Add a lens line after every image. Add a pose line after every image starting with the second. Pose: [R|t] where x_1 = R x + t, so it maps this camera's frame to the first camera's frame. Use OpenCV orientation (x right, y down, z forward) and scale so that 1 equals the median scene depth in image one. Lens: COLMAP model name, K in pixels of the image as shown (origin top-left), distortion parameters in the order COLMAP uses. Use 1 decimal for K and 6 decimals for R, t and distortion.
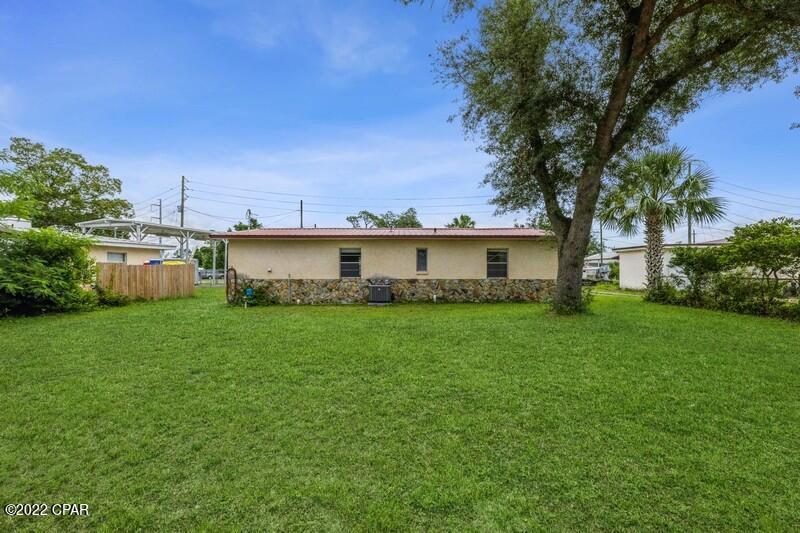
lens RADIAL K [[358.4, 0, 400.0], [0, 358.4, 266.5], [0, 0, 1]] dist [0.000314, -0.000162]
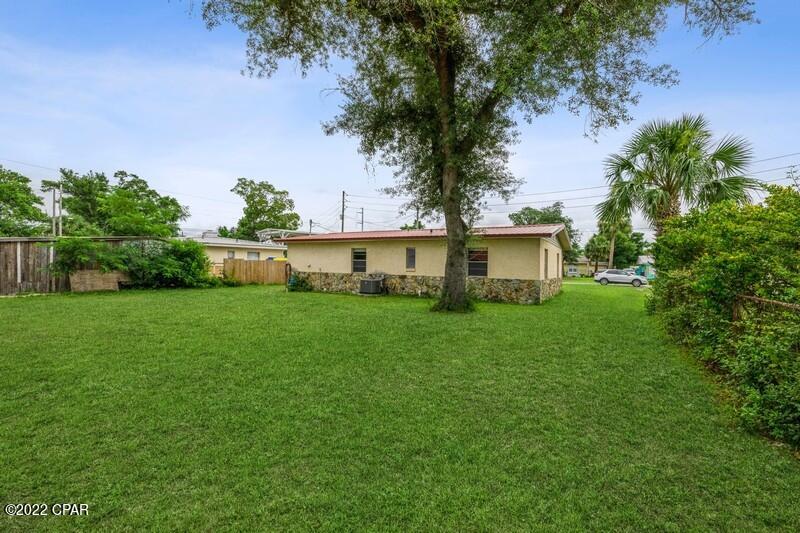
lens RADIAL K [[348.9, 0, 400.0], [0, 348.9, 266.5], [0, 0, 1]] dist [-0.001117, -0.000147]
pose [[0.869868, 0.017945, -0.492958, 0.569283], [-0.013343, 0.999828, 0.012852, -0.006389], [0.493104, -0.004602, 0.869958, 0.037946]]
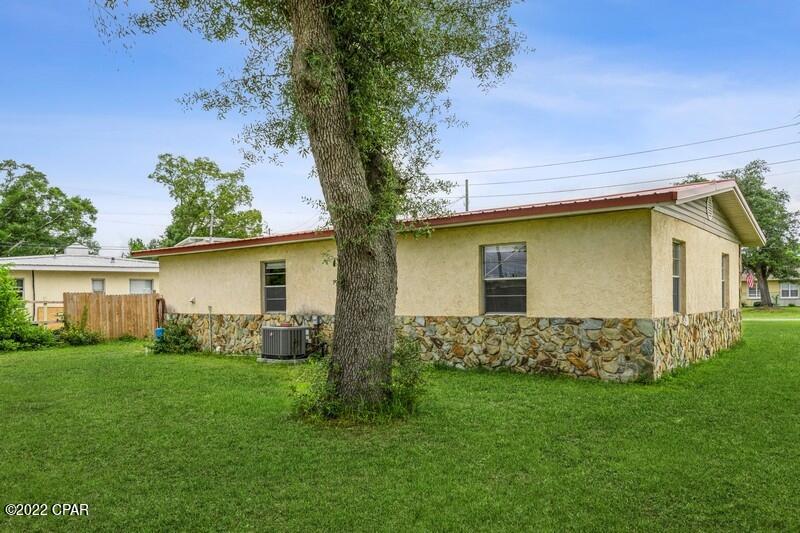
lens RADIAL K [[577.1, 0, 401.3], [0, 577.1, 312.3], [0, 0, 1]] dist [0.004521, 0.002153]
pose [[0.790180, 0.004193, -0.612860, 0.595146], [0.021709, 0.999158, 0.034827, 0.003346], [0.612490, -0.040824, 0.789424, 0.392531]]
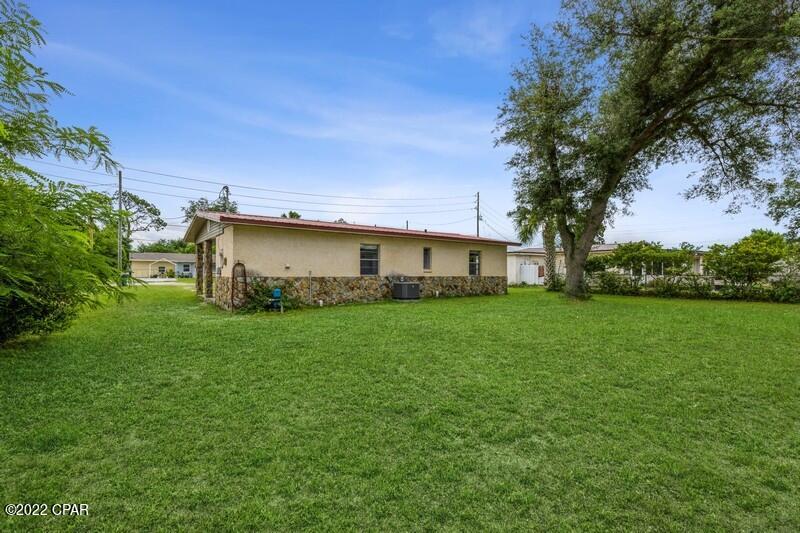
lens RADIAL K [[358.4, 0, 400.0], [0, 358.4, 266.5], [0, 0, 1]] dist [0.000314, -0.000162]
pose [[0.803955, 0.013265, 0.594542, -0.643905], [-0.016069, 0.999871, -0.000579, 0.007305], [-0.594473, -0.009089, 0.804064, 0.186601]]
